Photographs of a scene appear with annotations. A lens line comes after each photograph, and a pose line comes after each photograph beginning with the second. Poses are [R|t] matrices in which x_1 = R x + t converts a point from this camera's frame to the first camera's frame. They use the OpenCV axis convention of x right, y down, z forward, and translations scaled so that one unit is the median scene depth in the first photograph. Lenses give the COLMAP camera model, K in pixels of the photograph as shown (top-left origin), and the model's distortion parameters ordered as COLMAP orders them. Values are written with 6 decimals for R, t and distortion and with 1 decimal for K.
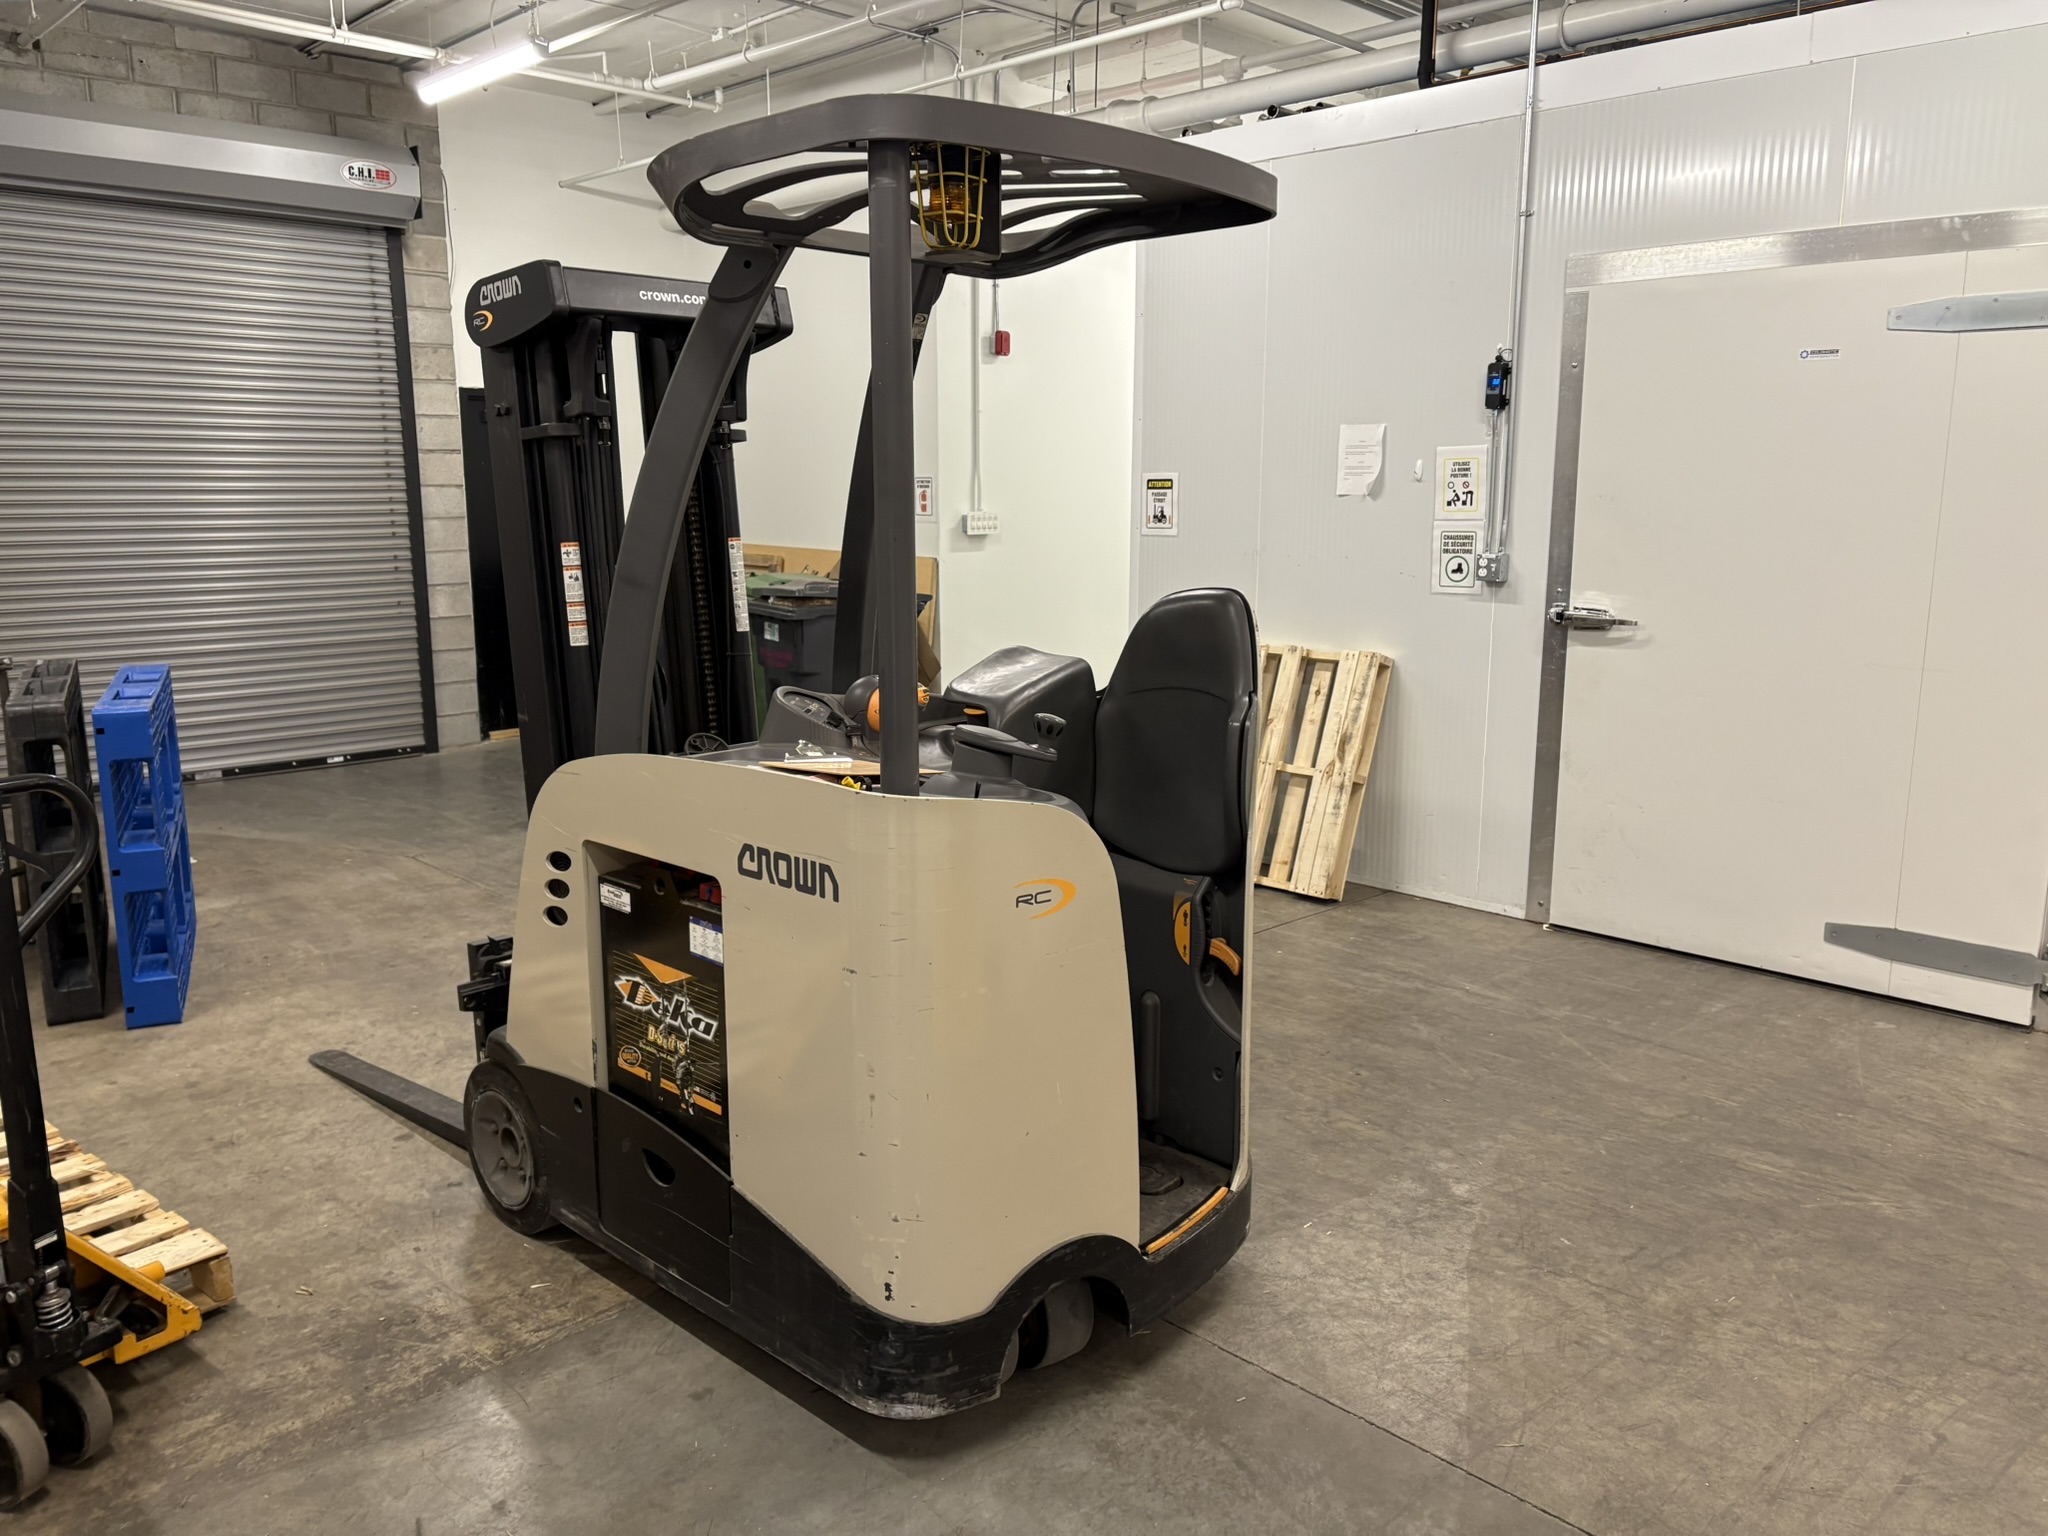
lens RADIAL K [[1533.5, 0, 1018.6], [0, 1533.5, 773.1], [0, 0, 1]] dist [0.032745, -0.009177]
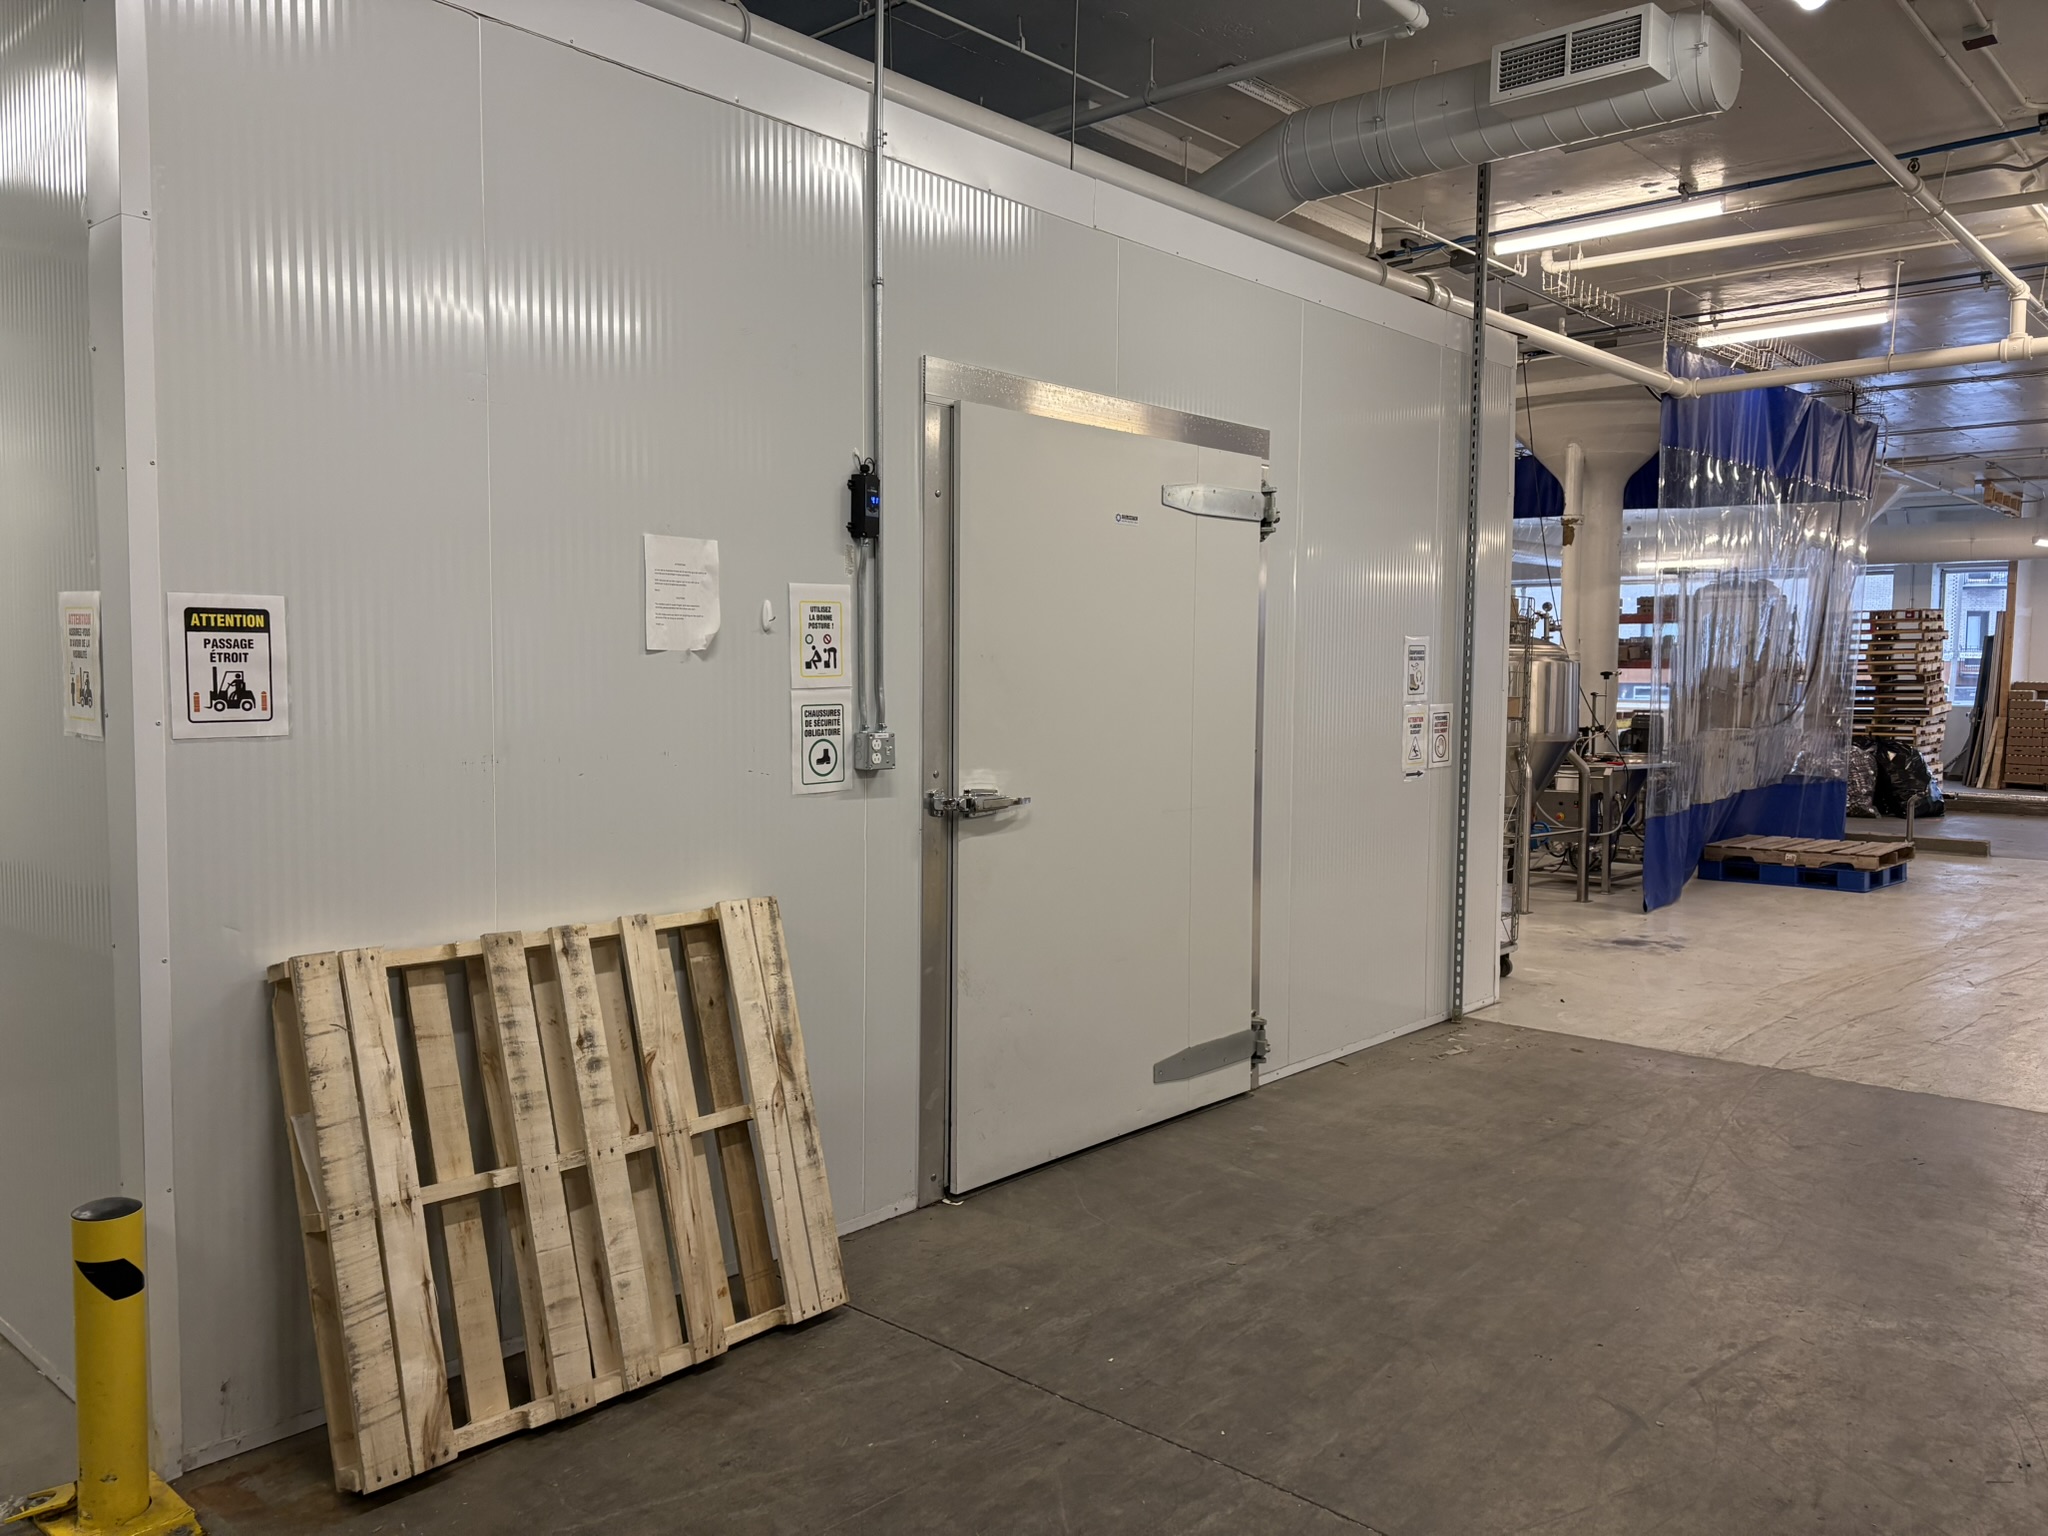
lens RADIAL K [[1533.5, 0, 1019.5], [0, 1533.5, 753.7], [0, 0, 1]] dist [0.032745, -0.009177]
pose [[-0.062591, -0.052667, 0.996649, -0.417468], [0.180967, 0.981455, 0.063229, -0.163628], [-0.981495, 0.184318, -0.051899, 0.956418]]
